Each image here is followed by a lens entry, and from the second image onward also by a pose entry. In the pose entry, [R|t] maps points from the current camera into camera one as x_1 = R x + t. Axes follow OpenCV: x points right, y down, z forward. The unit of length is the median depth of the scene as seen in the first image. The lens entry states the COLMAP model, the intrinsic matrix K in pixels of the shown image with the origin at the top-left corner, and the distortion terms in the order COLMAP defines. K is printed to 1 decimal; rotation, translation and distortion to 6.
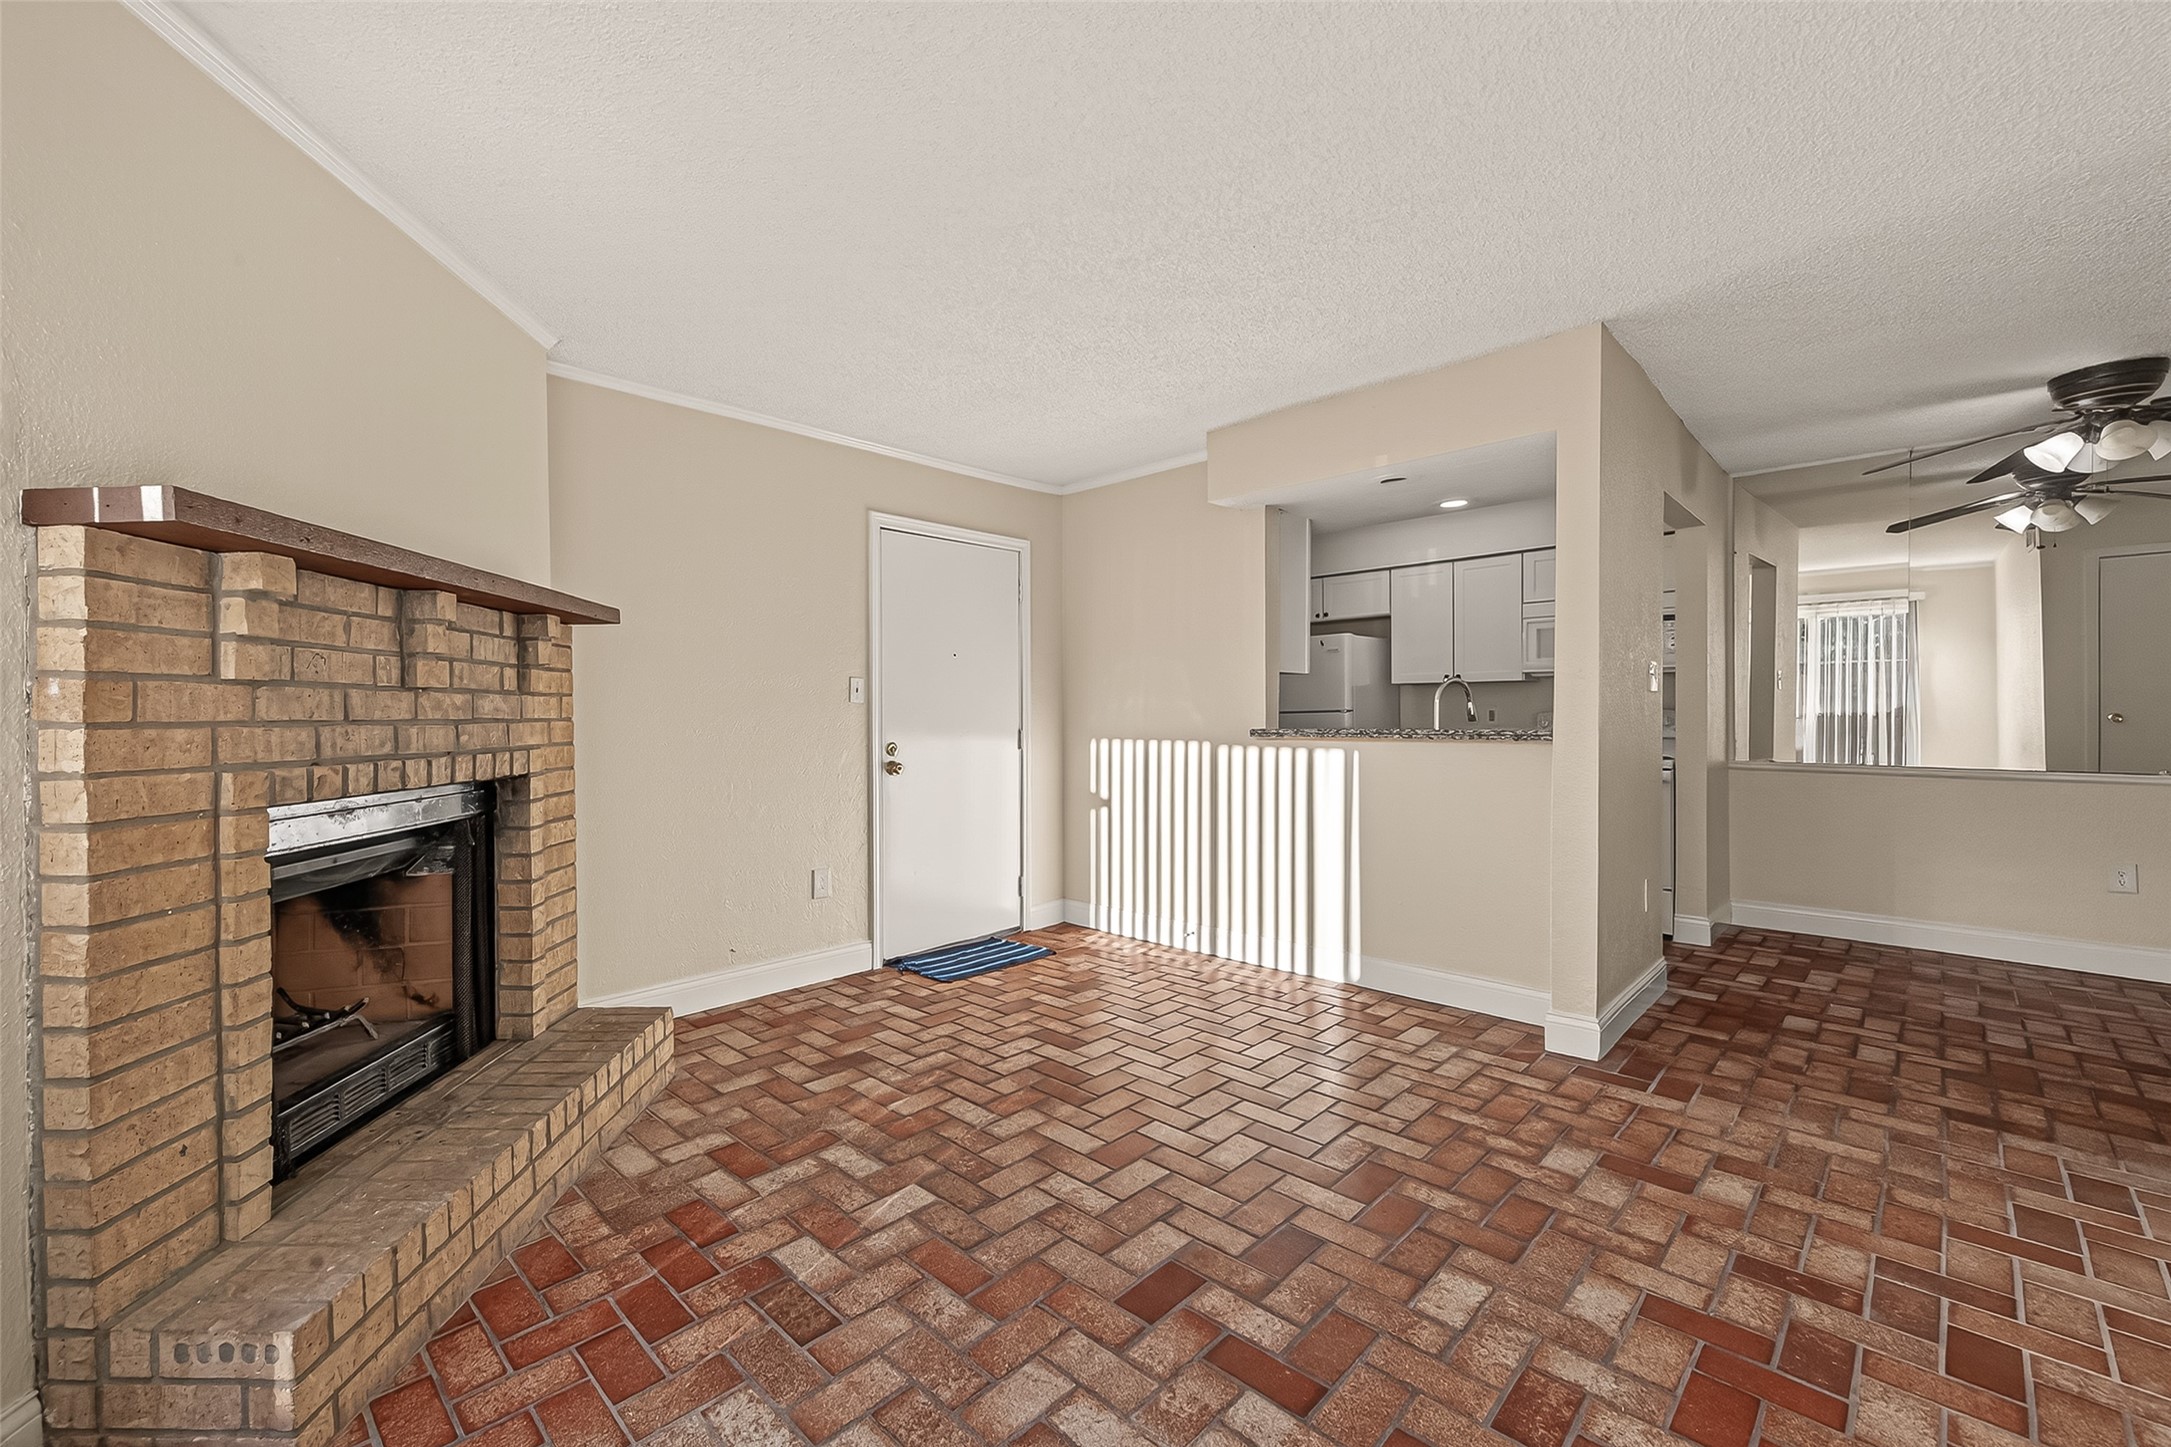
lens RADIAL K [[849.9, 0, 1024.2], [0, 849.9, 721.0], [0, 0, 1]] dist [0.006203, -0.001835]
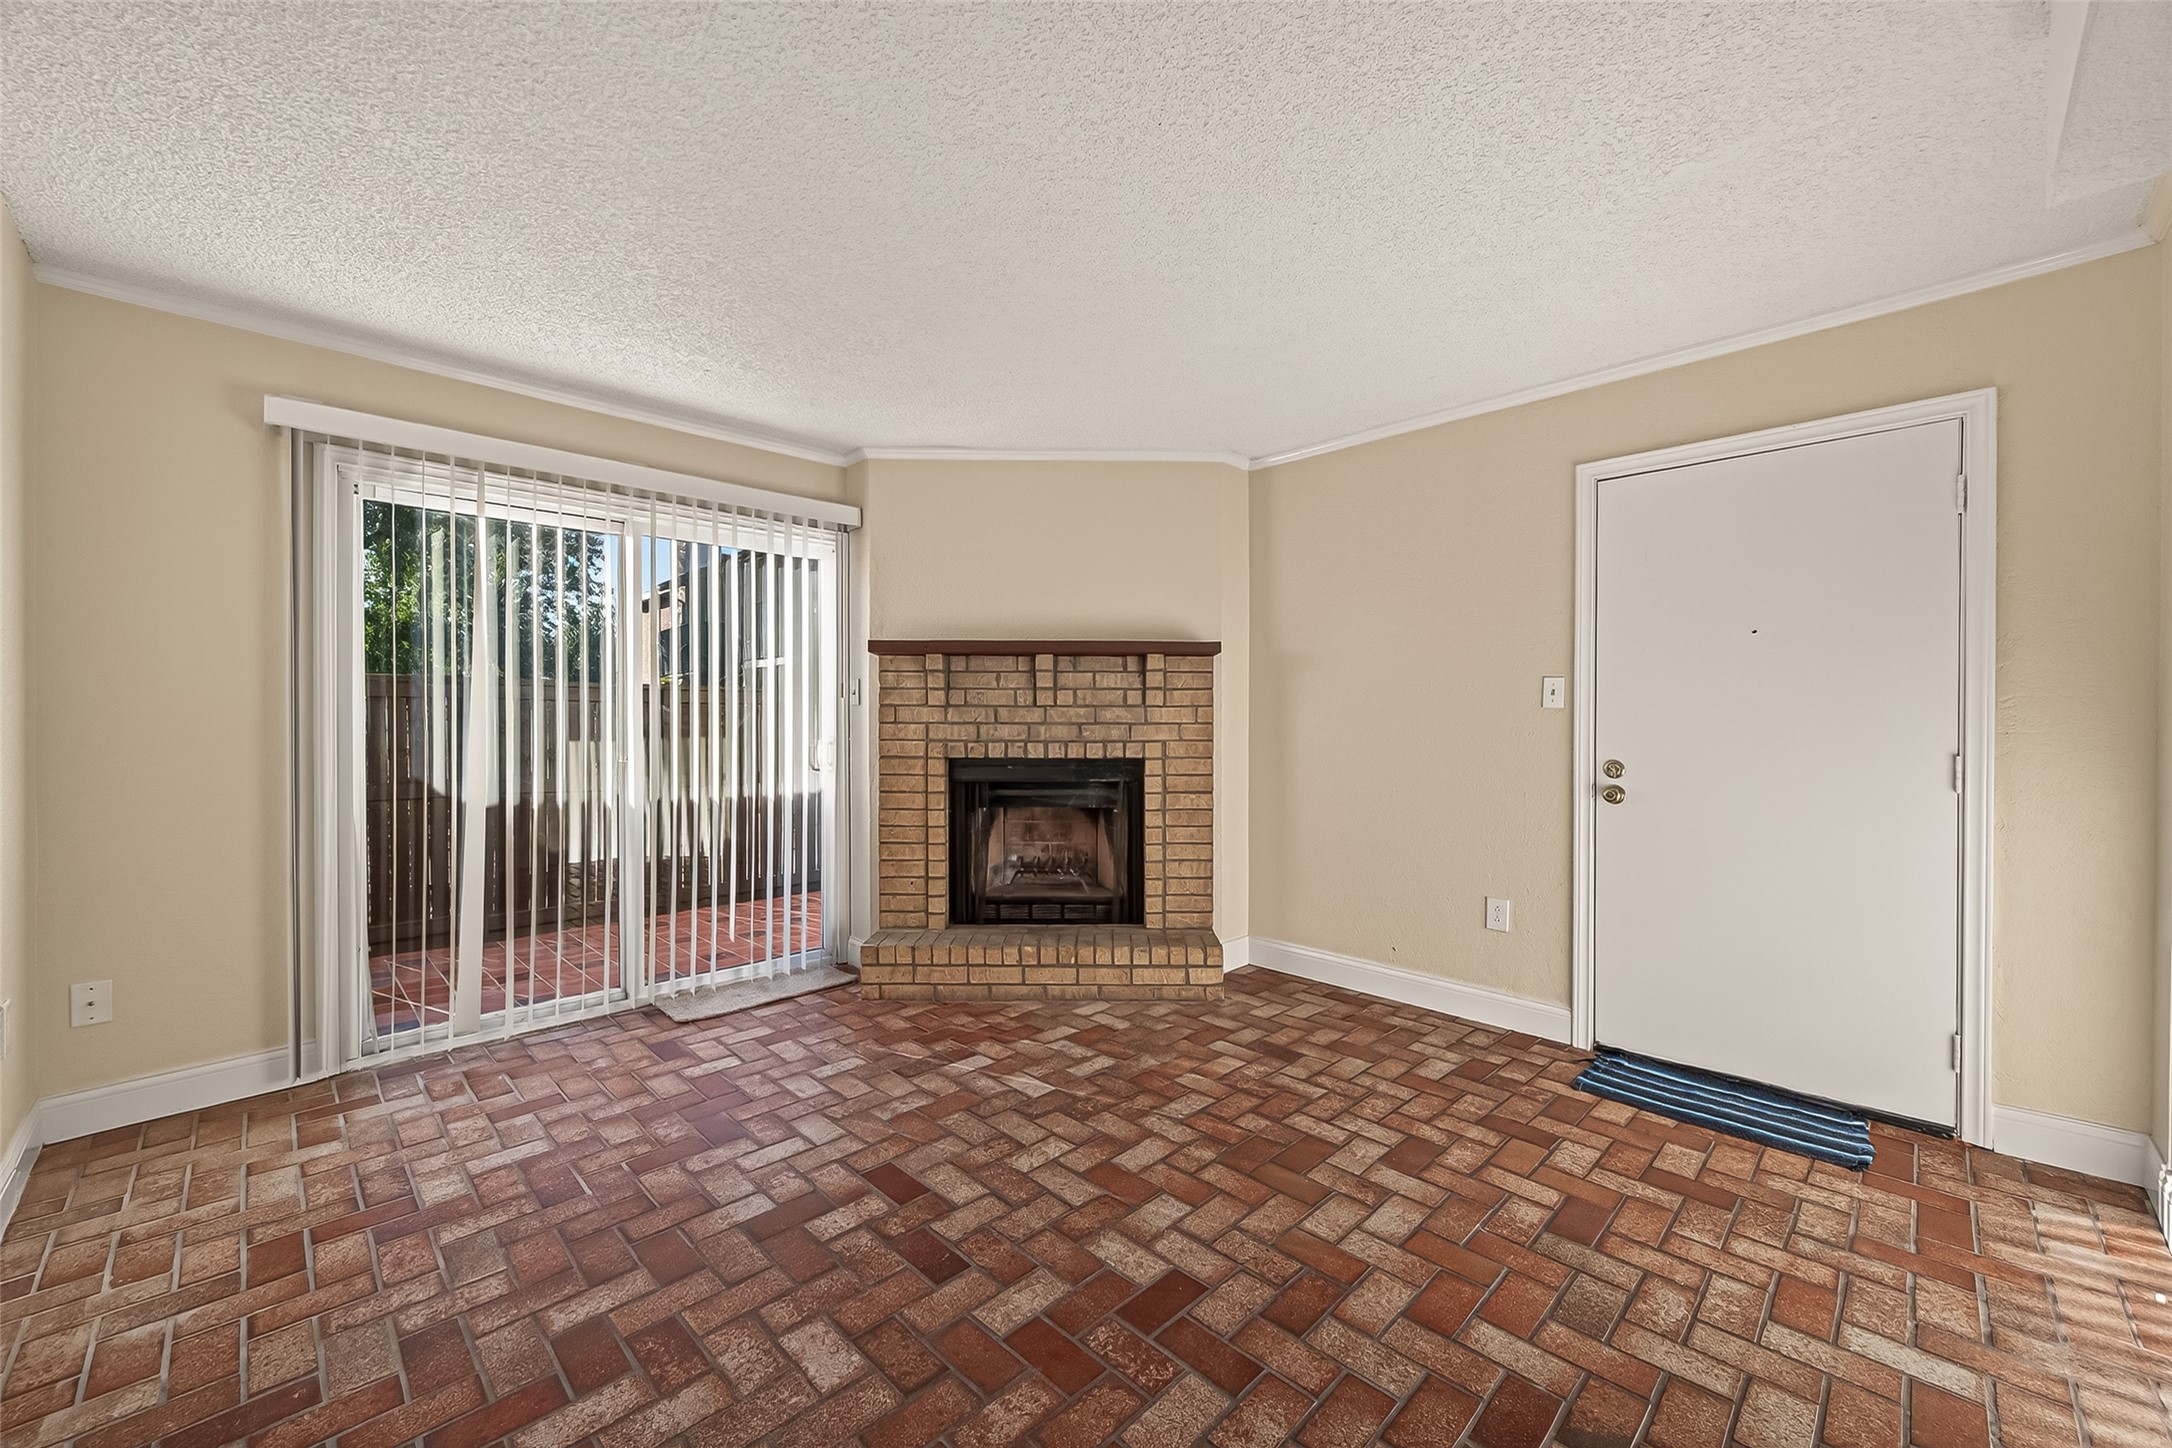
lens RADIAL K [[850.2, 0, 1087.1], [0, 850.2, 720.9], [0, 0, 1]] dist [0.006203, -0.001835]
pose [[0.027729, 0.009973, -0.999566, 1.011820], [-0.011210, 0.999890, 0.009665, -0.020450], [0.999553, 0.010937, 0.027837, 0.884344]]
